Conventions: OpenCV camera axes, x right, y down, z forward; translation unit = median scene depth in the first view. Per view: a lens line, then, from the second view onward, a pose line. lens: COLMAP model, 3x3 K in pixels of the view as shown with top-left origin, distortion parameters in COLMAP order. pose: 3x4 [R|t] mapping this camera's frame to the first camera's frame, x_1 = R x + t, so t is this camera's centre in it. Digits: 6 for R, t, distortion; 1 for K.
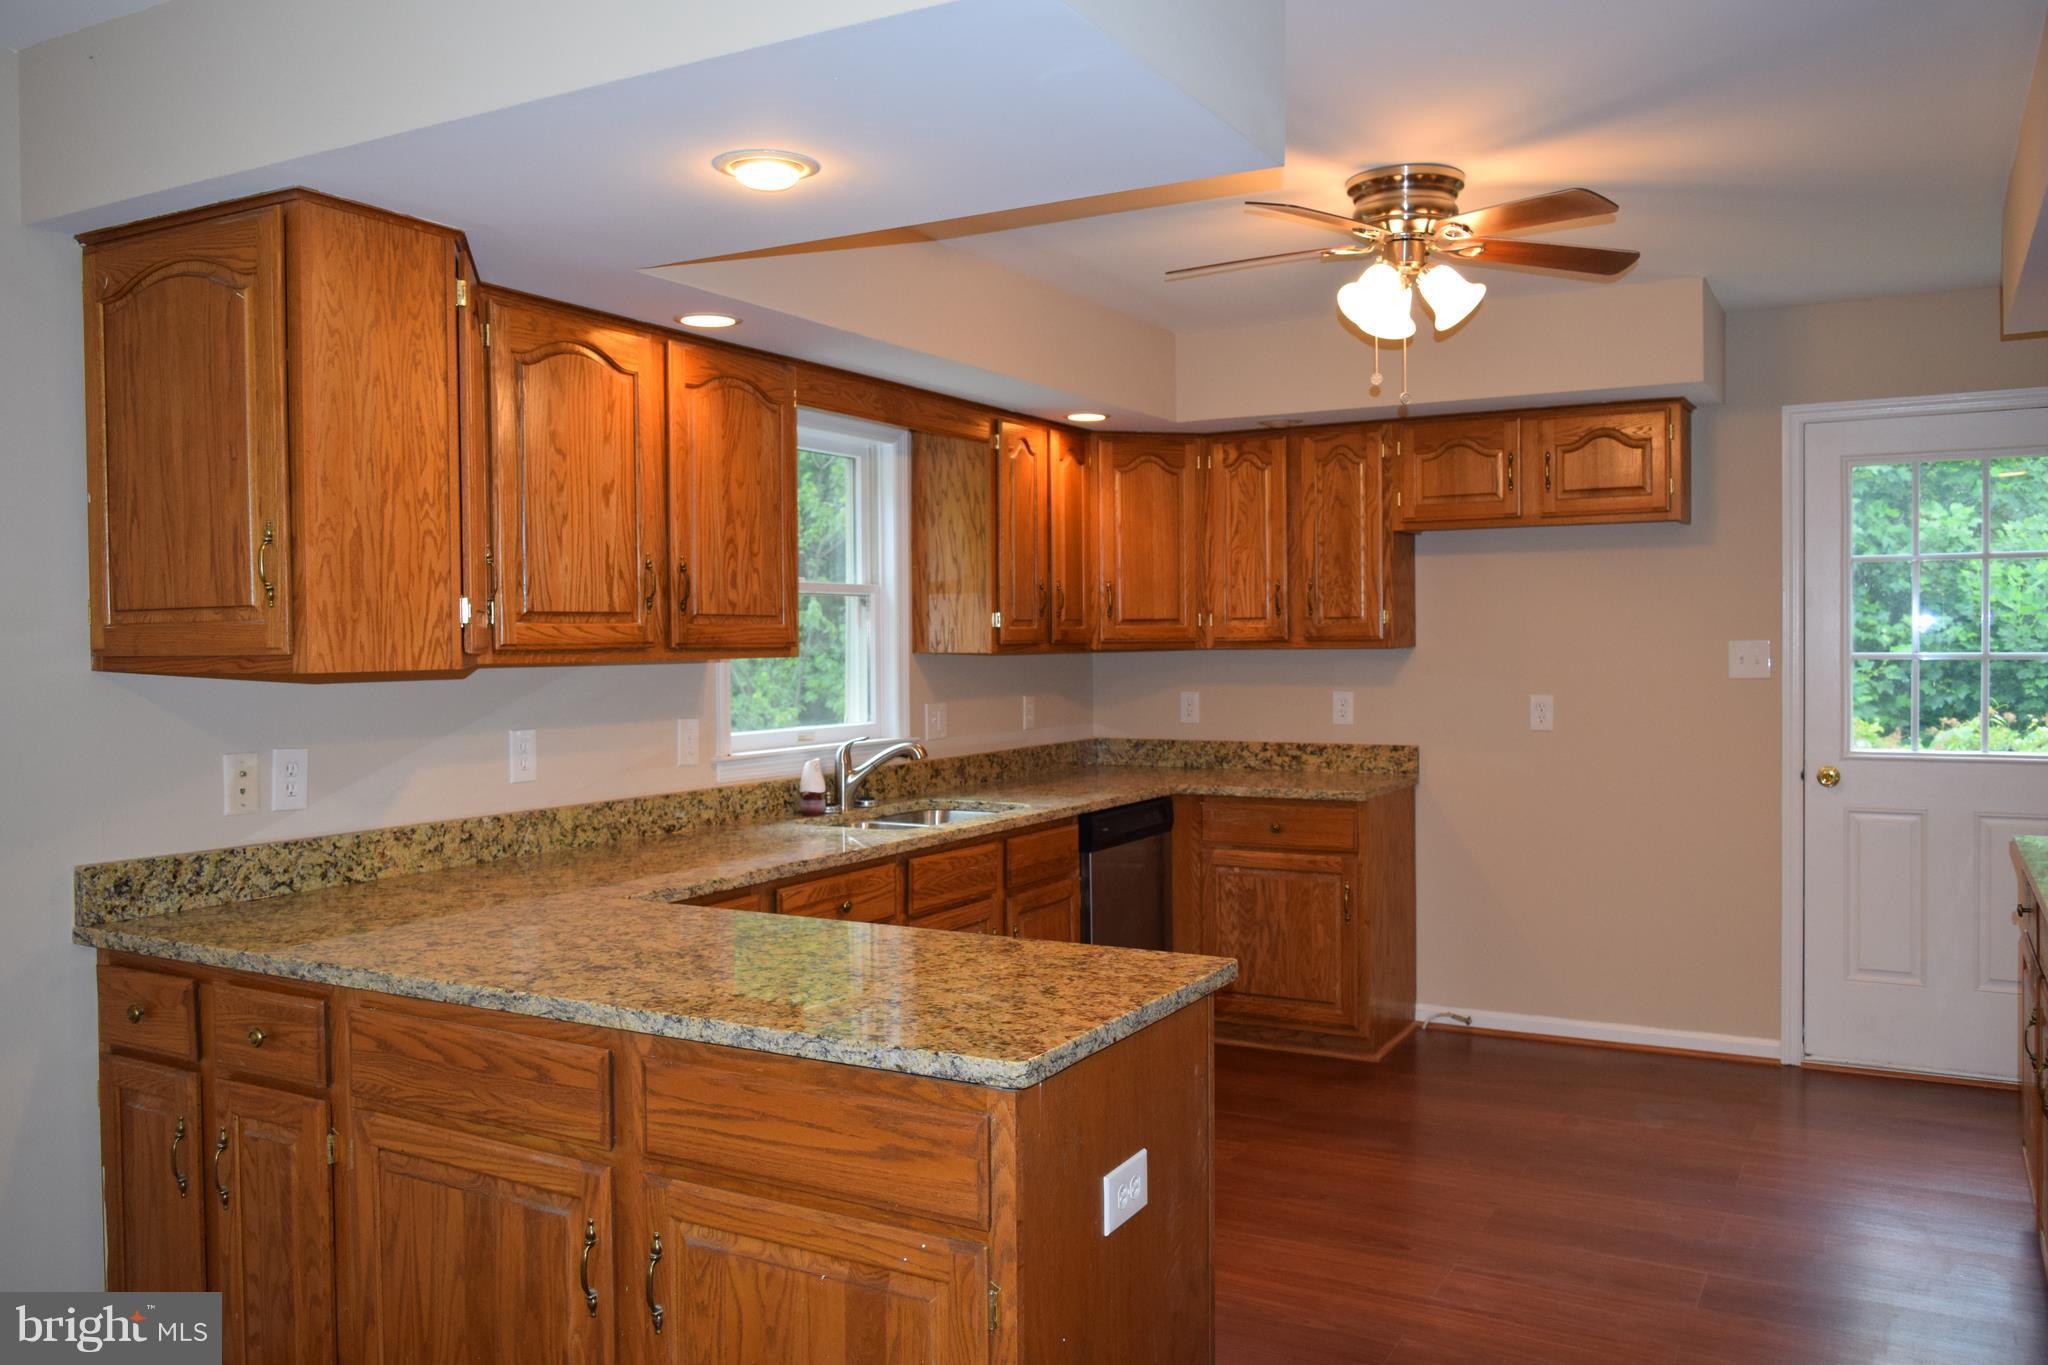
lens RADIAL K [[1575.3, 0, 1022.8], [0, 1575.3, 675.0], [0, 0, 1]] dist [-0.026419, 0.015661]
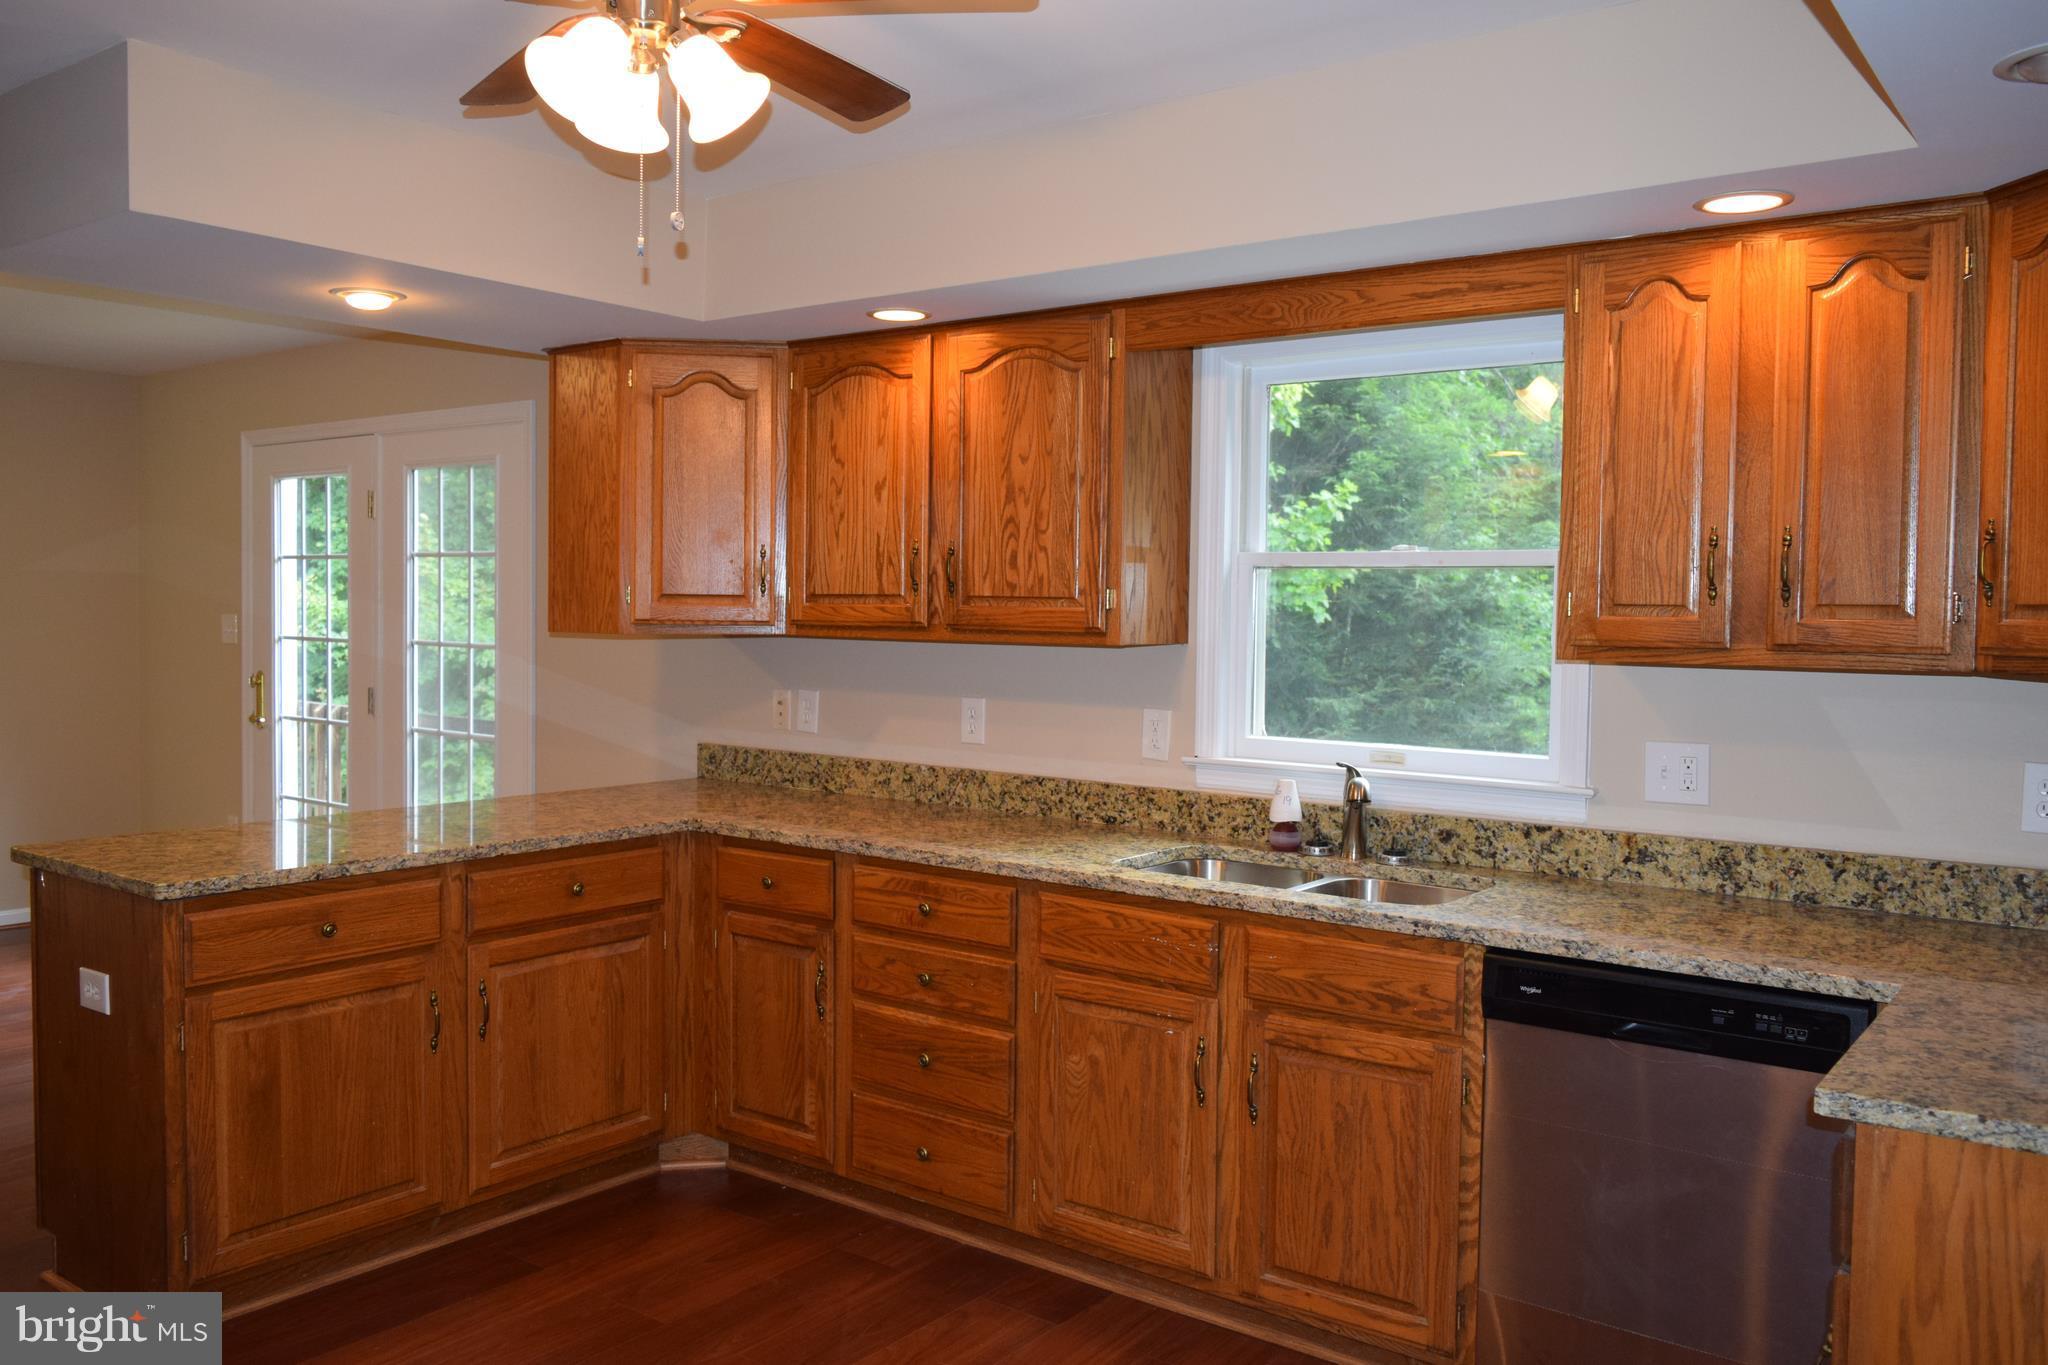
lens RADIAL K [[1575.3, 0, 1021.5], [0, 1575.3, 673.4], [0, 0, 1]] dist [-0.026419, 0.015661]
pose [[-0.126095, 0.047719, -0.990870, 1.053958], [-0.036282, 0.997952, 0.052677, -0.057646], [0.991354, 0.042593, -0.124106, 1.536250]]
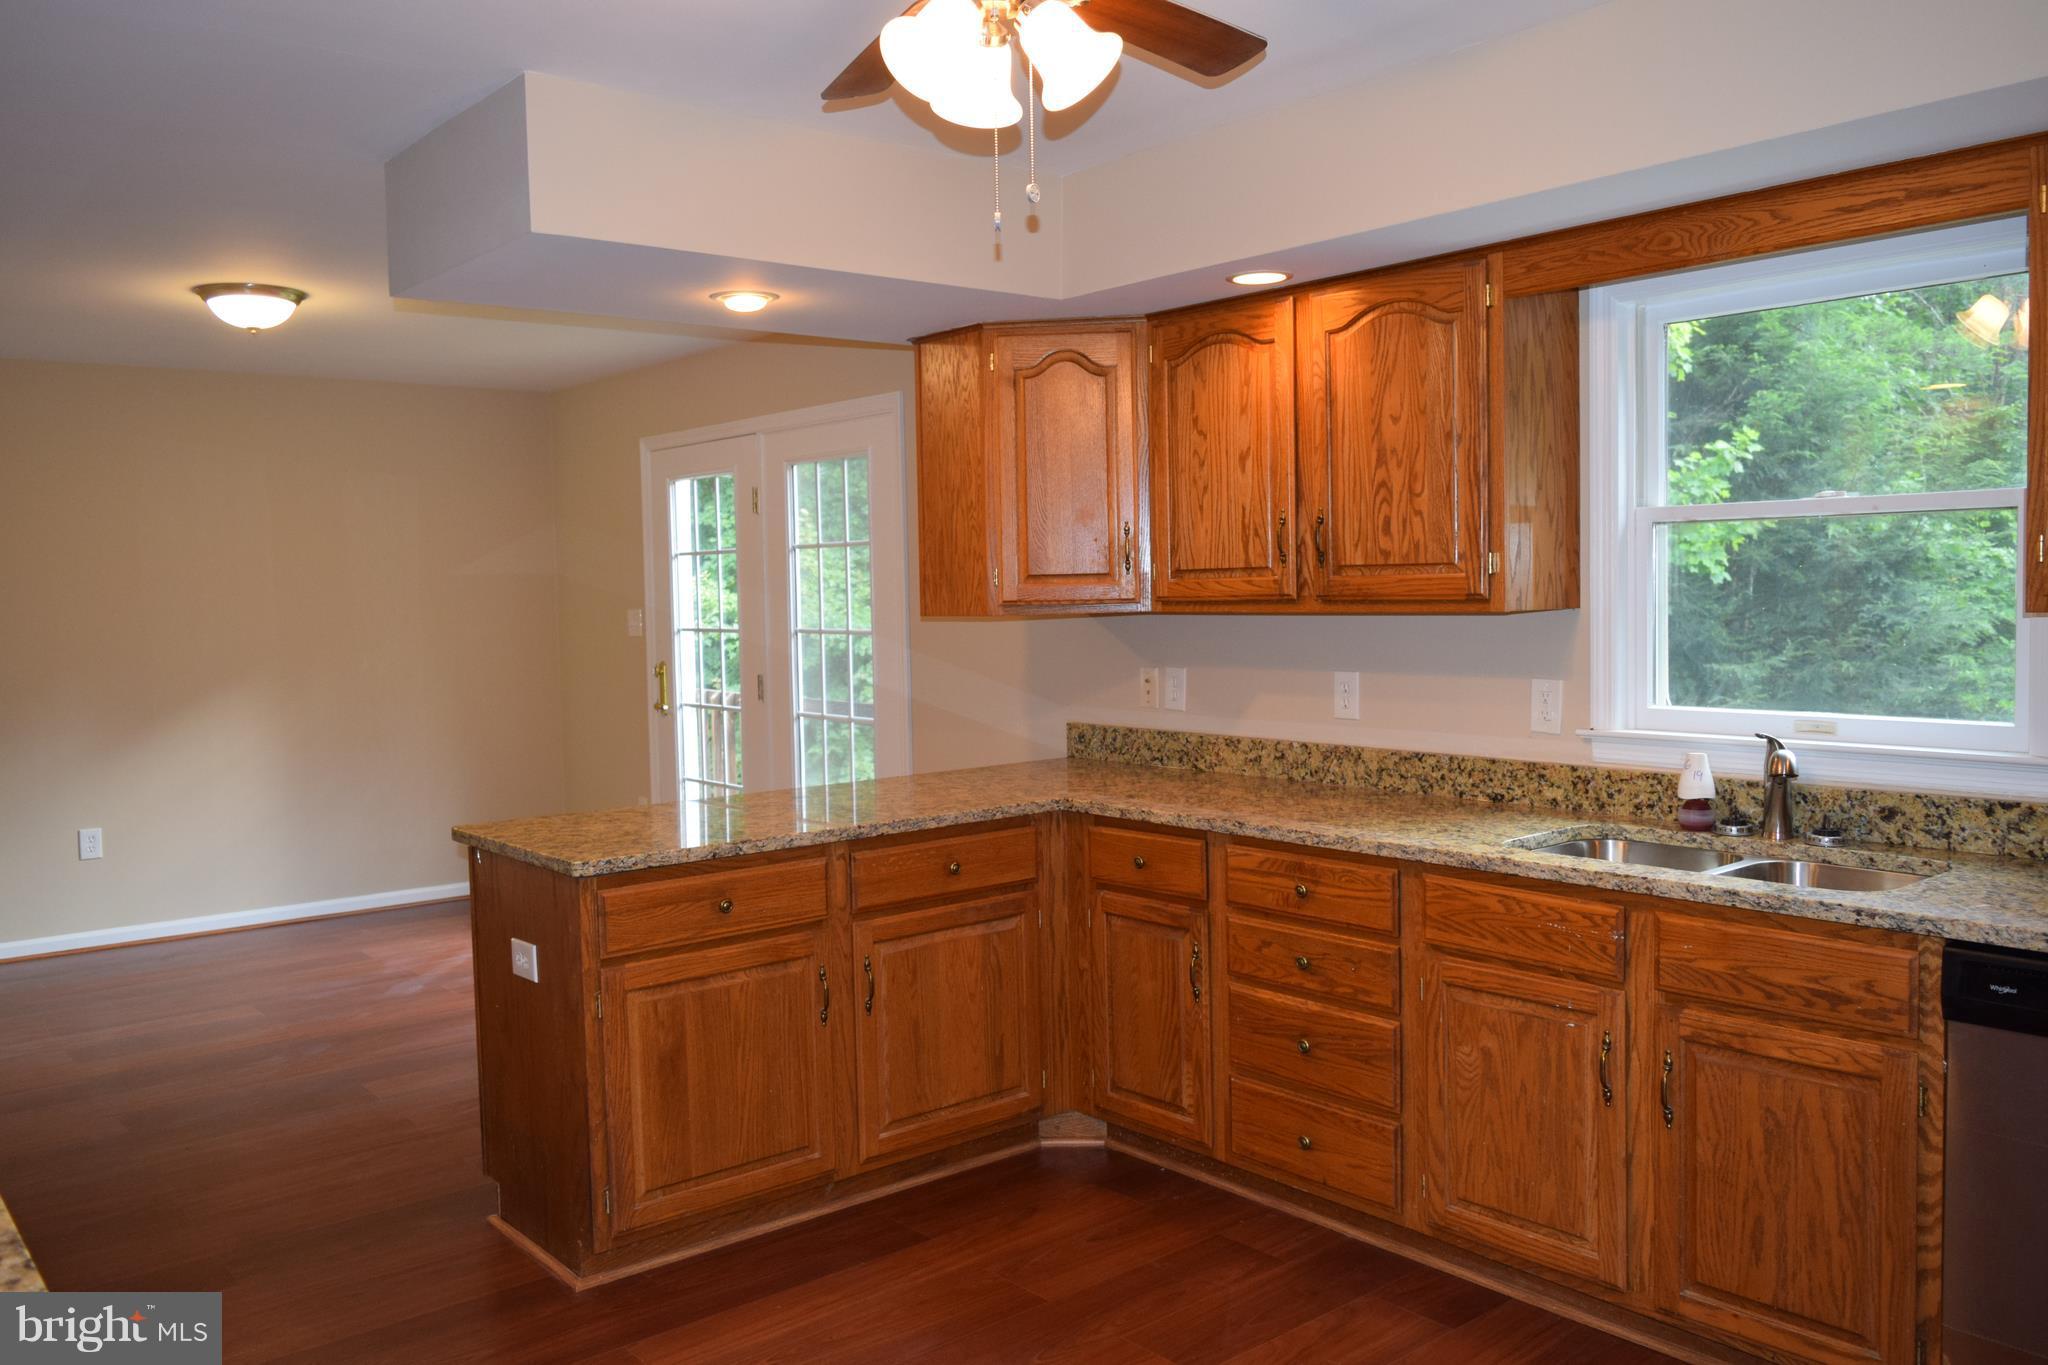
lens RADIAL K [[1575.3, 0, 1023.2], [0, 1575.3, 671.2], [0, 0, 1]] dist [-0.026419, 0.015661]
pose [[-0.346343, 0.066127, -0.935775, 1.028315], [0.002032, 0.997563, 0.069741, -0.055211], [0.938106, 0.022252, -0.345633, 1.526526]]
